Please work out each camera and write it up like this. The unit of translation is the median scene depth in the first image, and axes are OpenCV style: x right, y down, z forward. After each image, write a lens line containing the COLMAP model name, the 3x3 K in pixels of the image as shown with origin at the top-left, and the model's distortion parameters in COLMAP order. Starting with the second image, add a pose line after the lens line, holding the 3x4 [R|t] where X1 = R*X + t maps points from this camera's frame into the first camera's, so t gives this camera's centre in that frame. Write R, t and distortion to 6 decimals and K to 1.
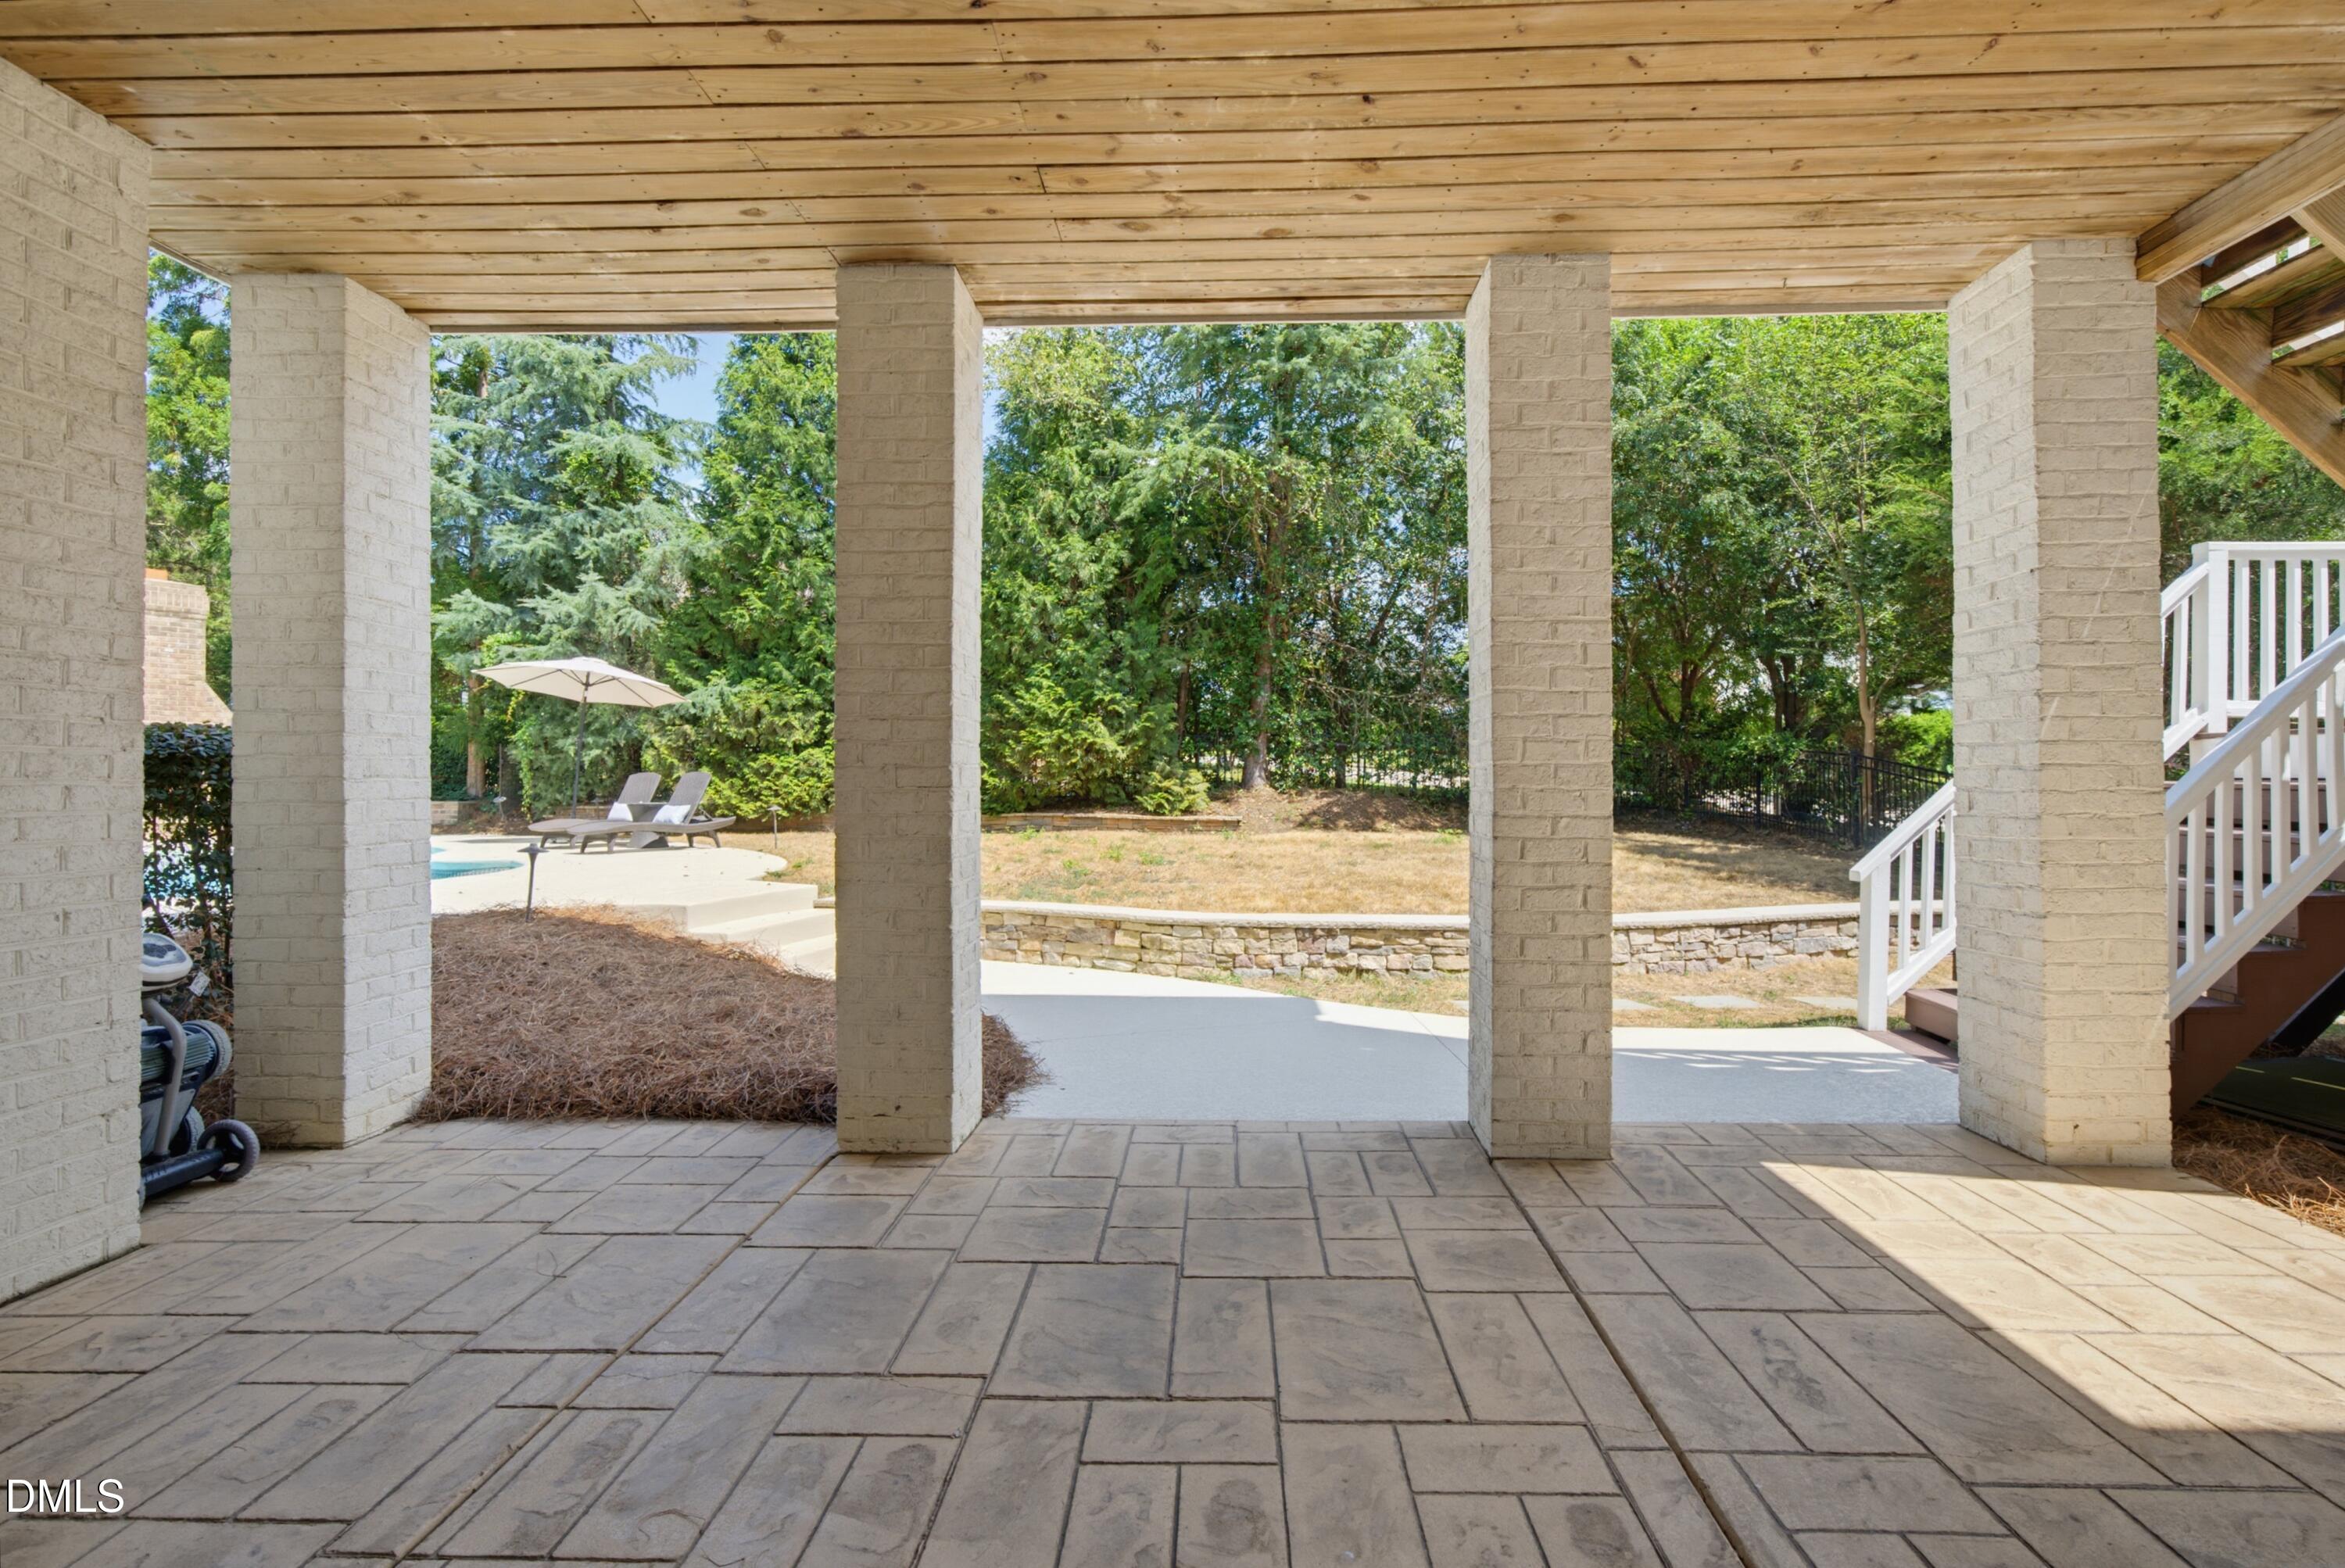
lens RADIAL K [[1044.6, 0, 1184.7], [0, 1044.6, 777.4], [0, 0, 1]] dist [-0.014388, 0.007475]
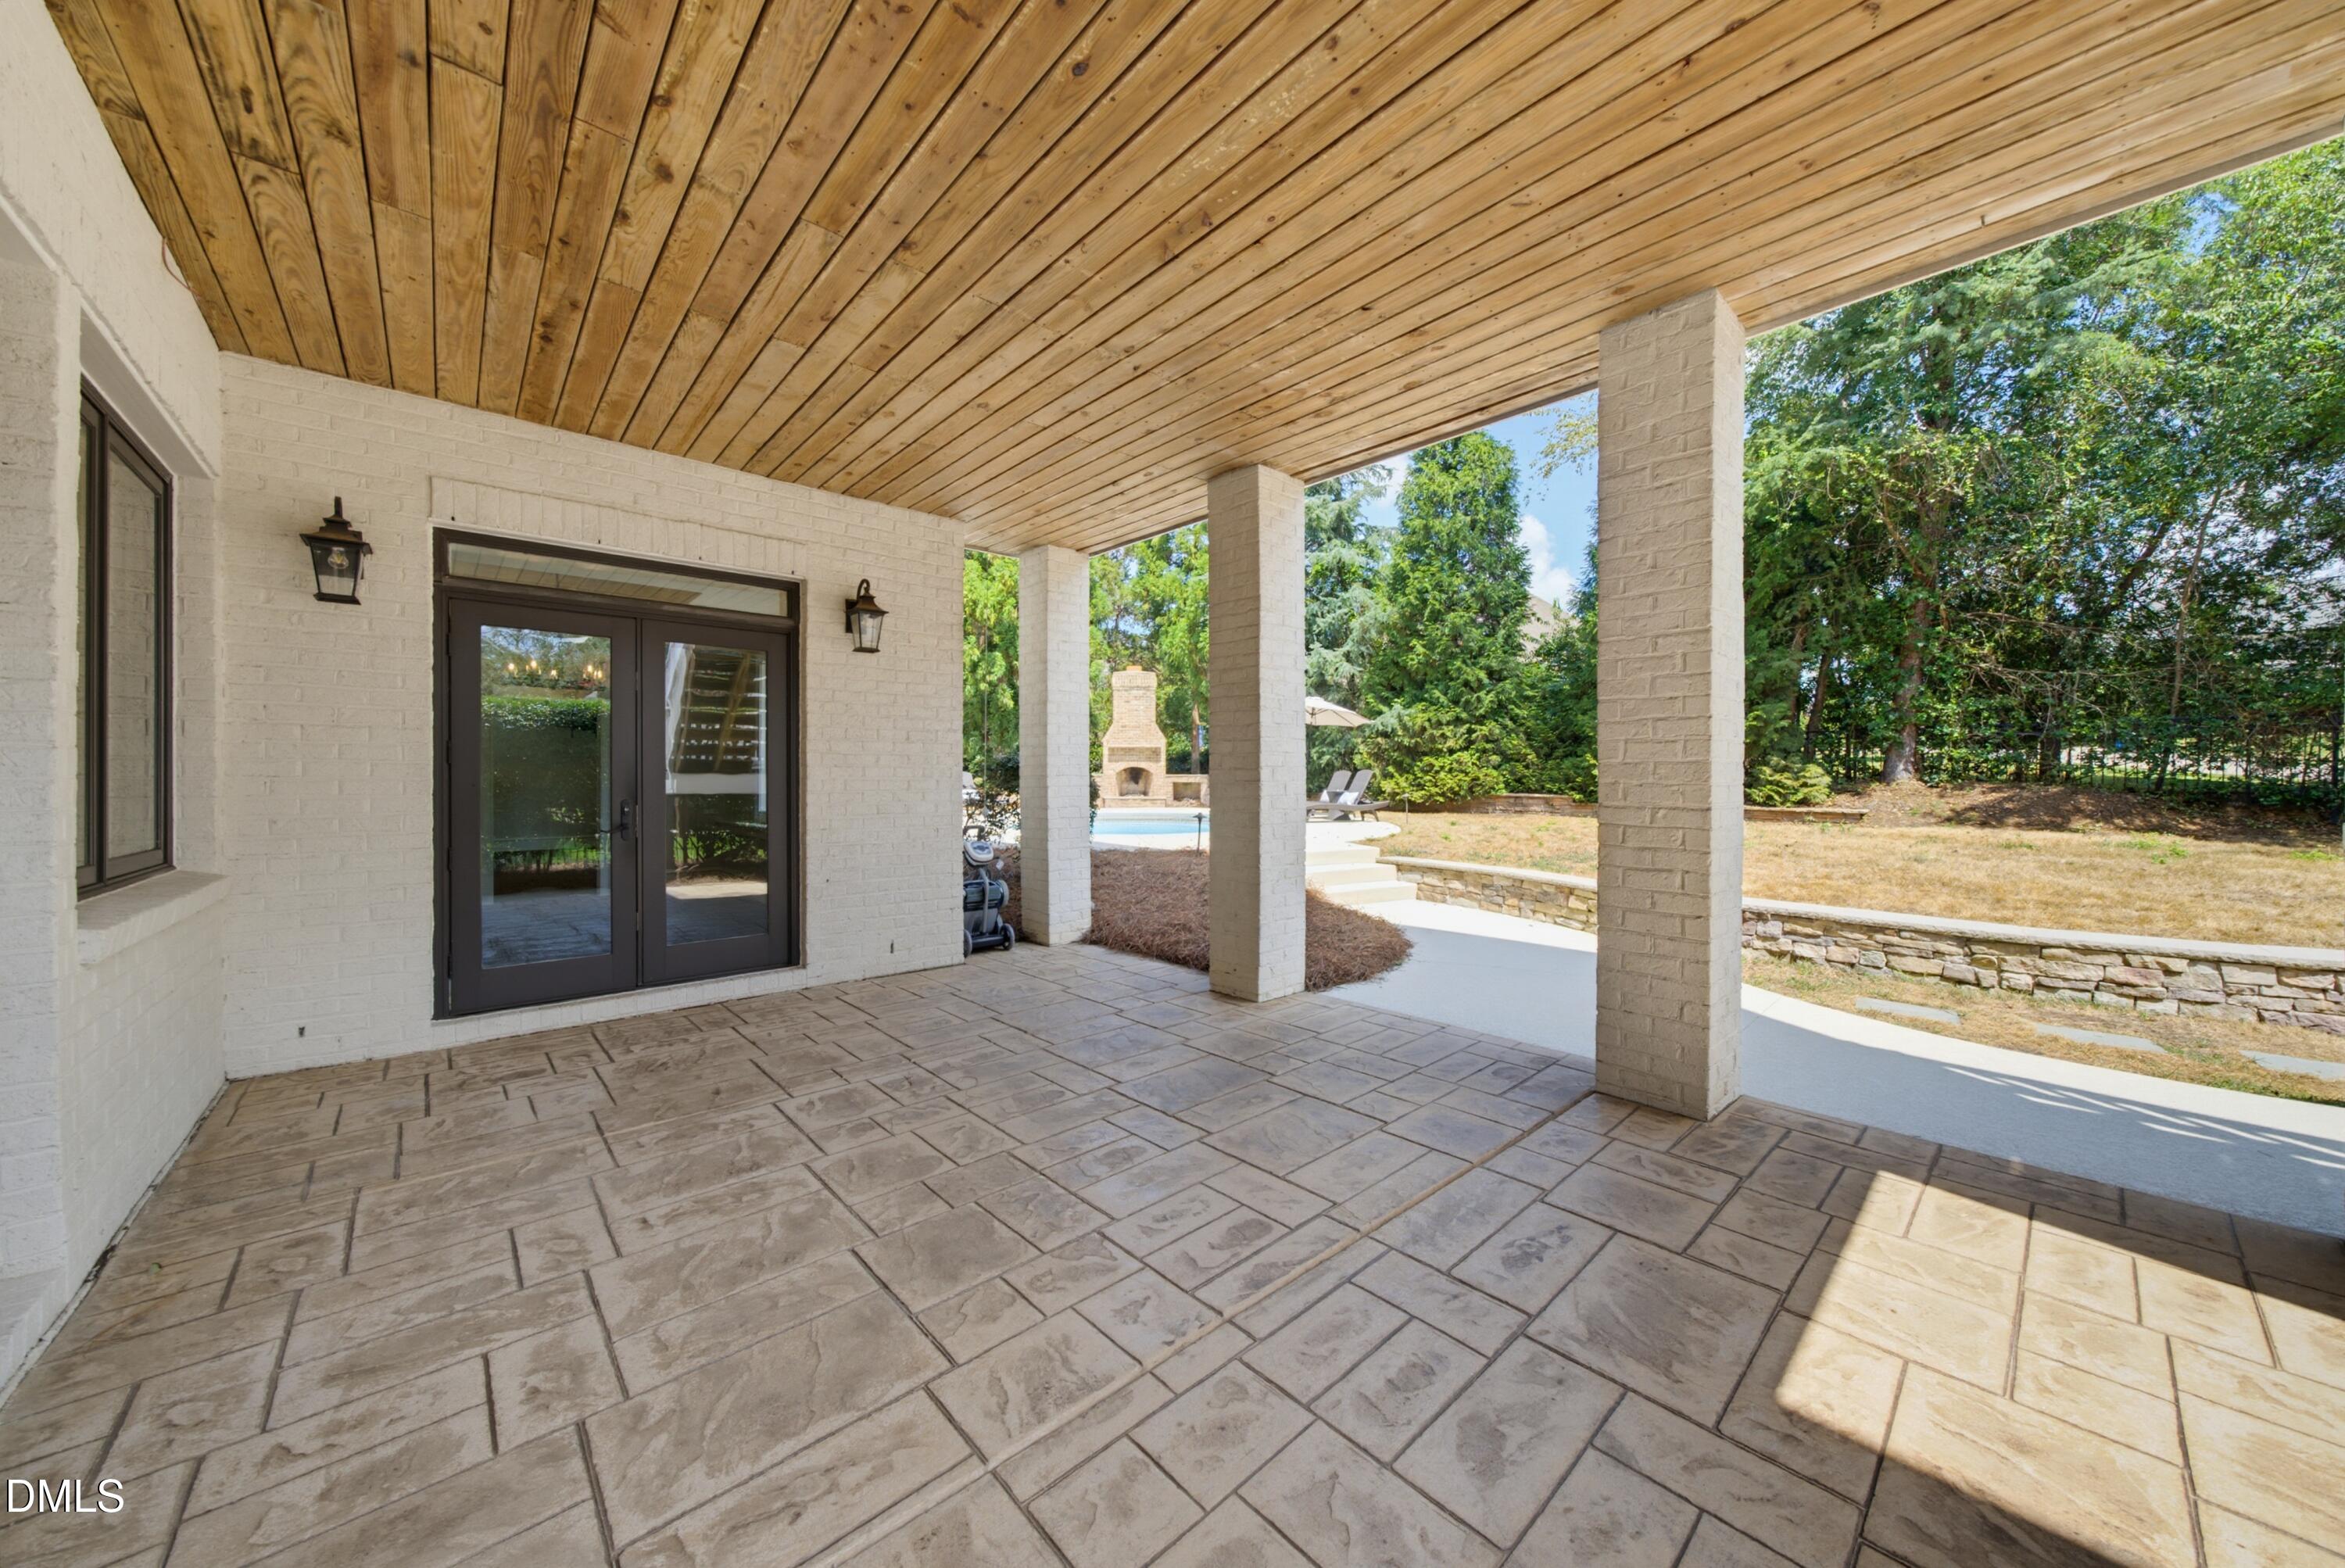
lens RADIAL K [[813.4, 0, 1189.7], [0, 813.4, 783.4], [0, 0, 1]] dist [-0.006031, 0.001163]
pose [[0.703952, 0.004054, -0.710236, 0.316062], [0.005860, 0.999917, 0.011515, -0.001332], [0.710224, -0.012268, 0.703869, 0.007135]]
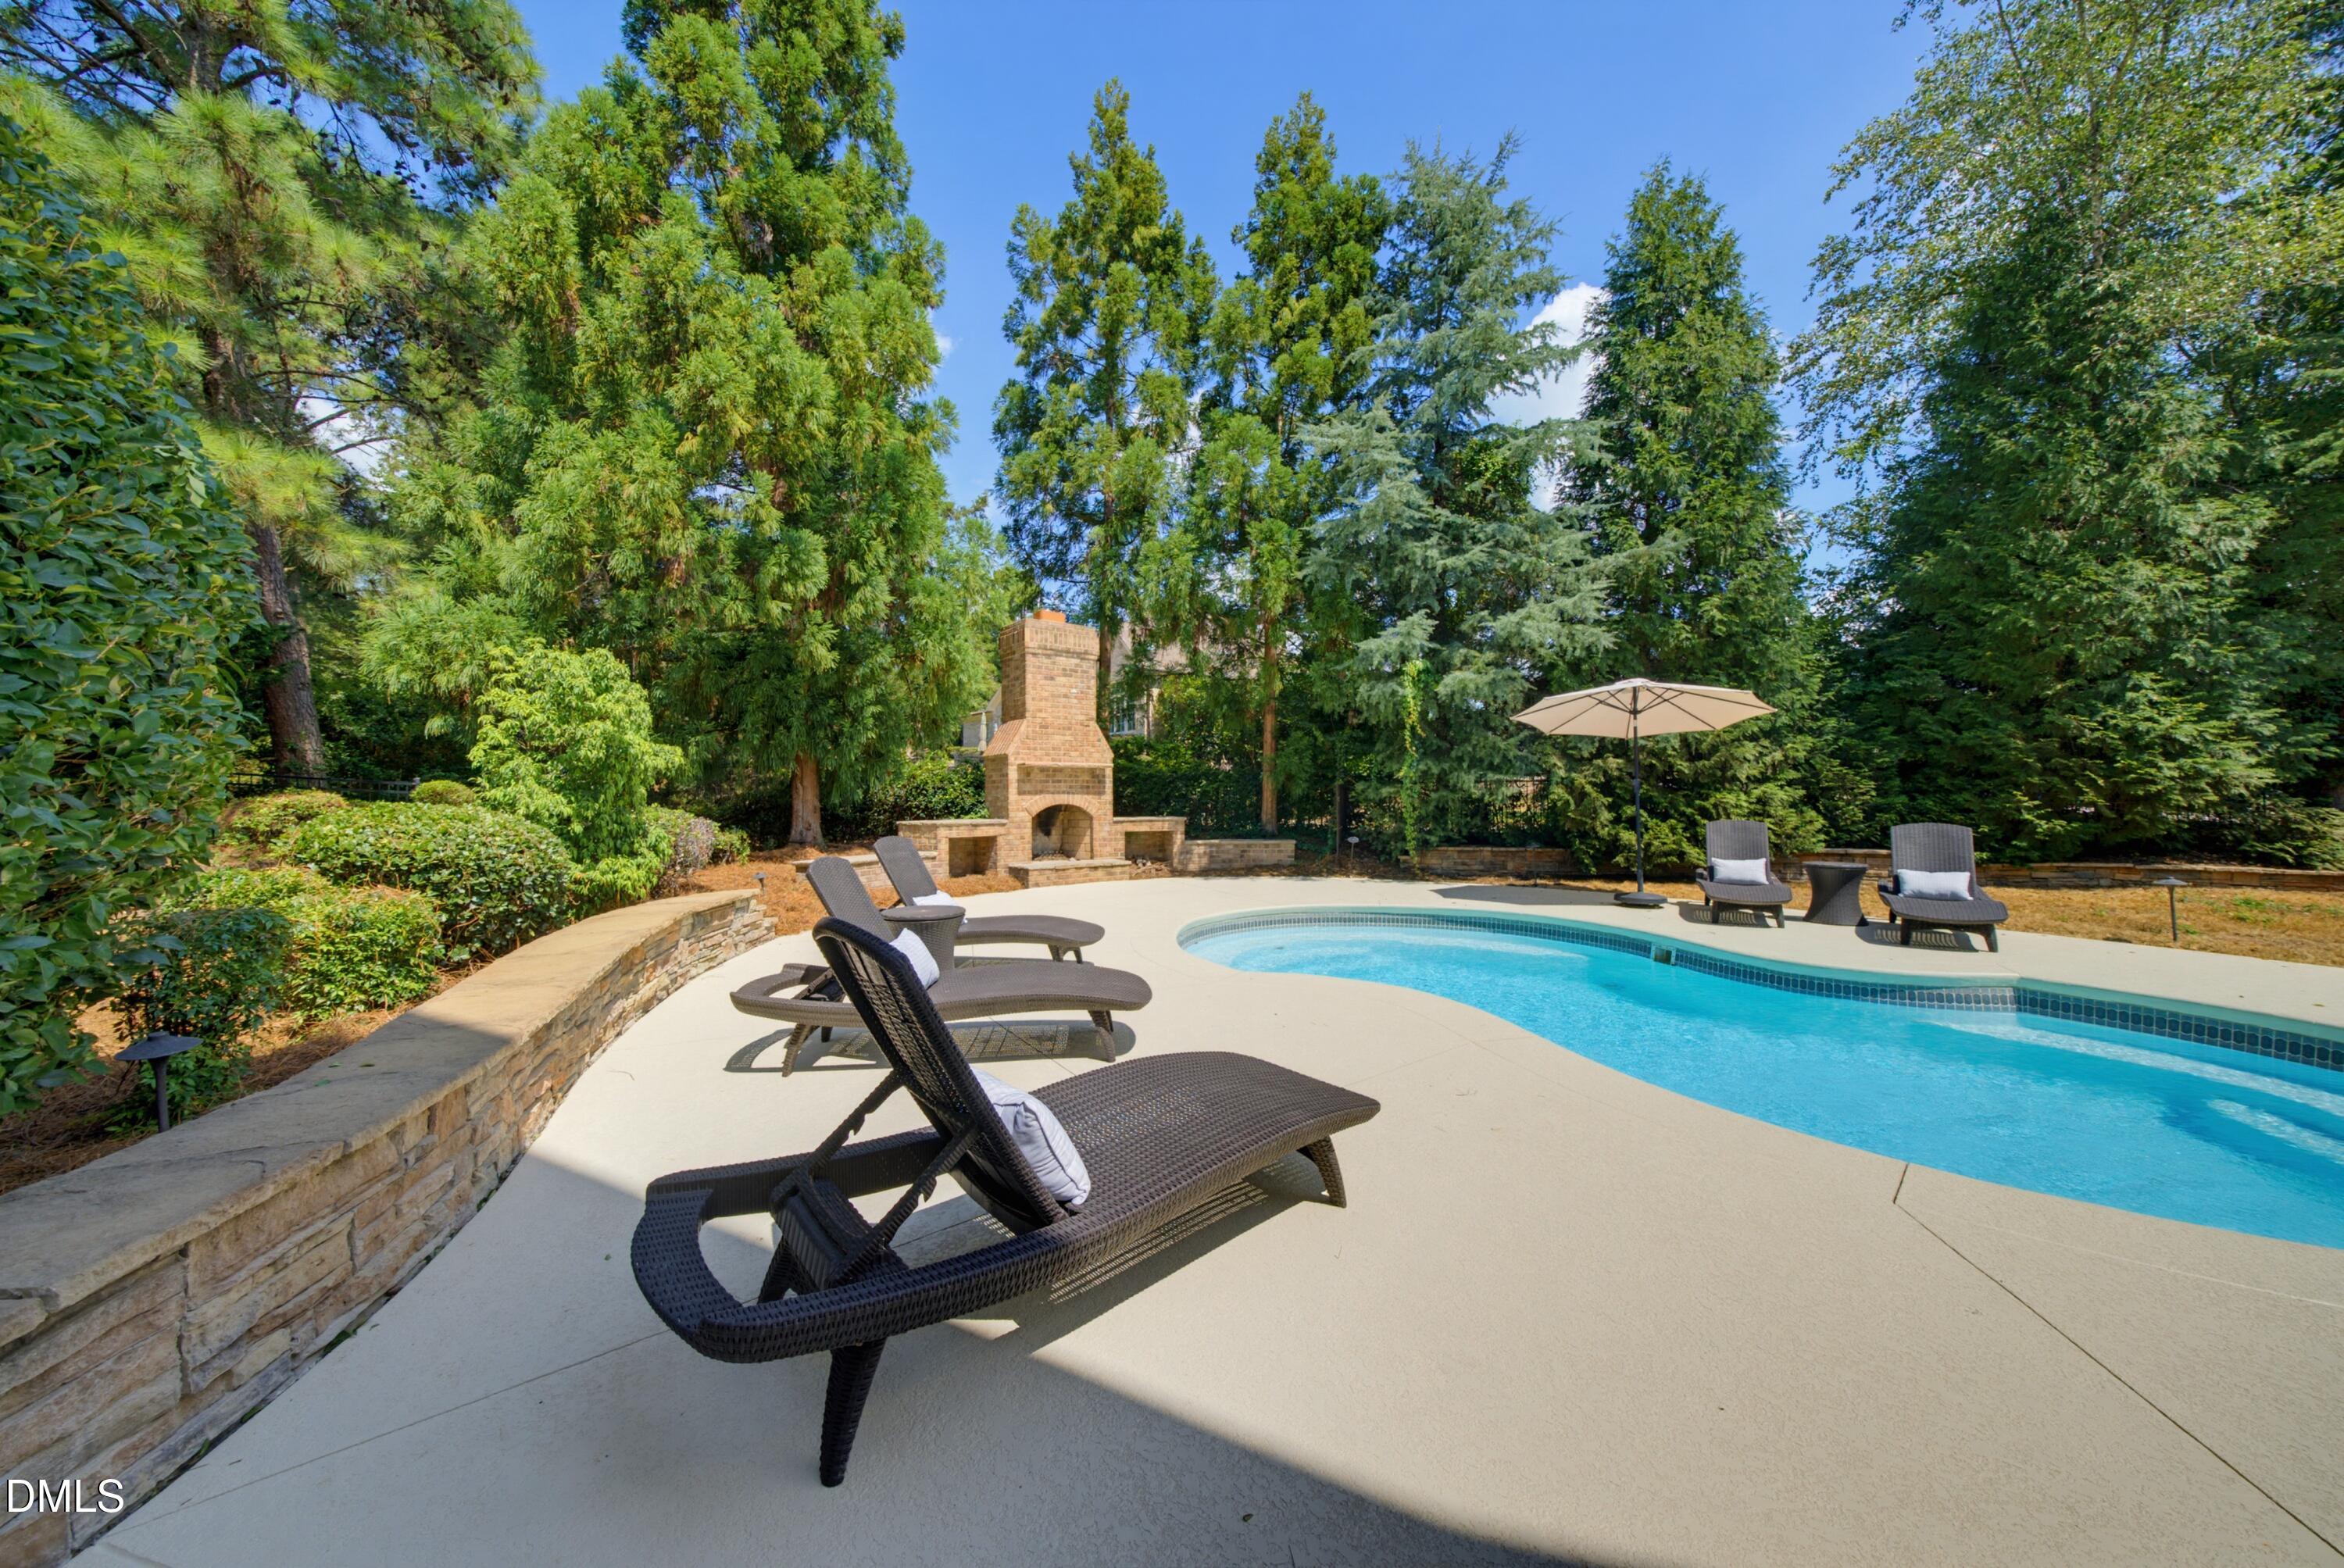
lens RADIAL K [[813.0, 0, 1174.5], [0, 813.0, 792.9], [0, 0, 1]] dist [-0.006031, 0.001163]
pose [[0.970070, -0.006322, -0.242744, -1.442901], [0.006560, 0.999978, 0.000171, -0.050849], [0.242738, -0.001758, 0.970090, 0.537518]]
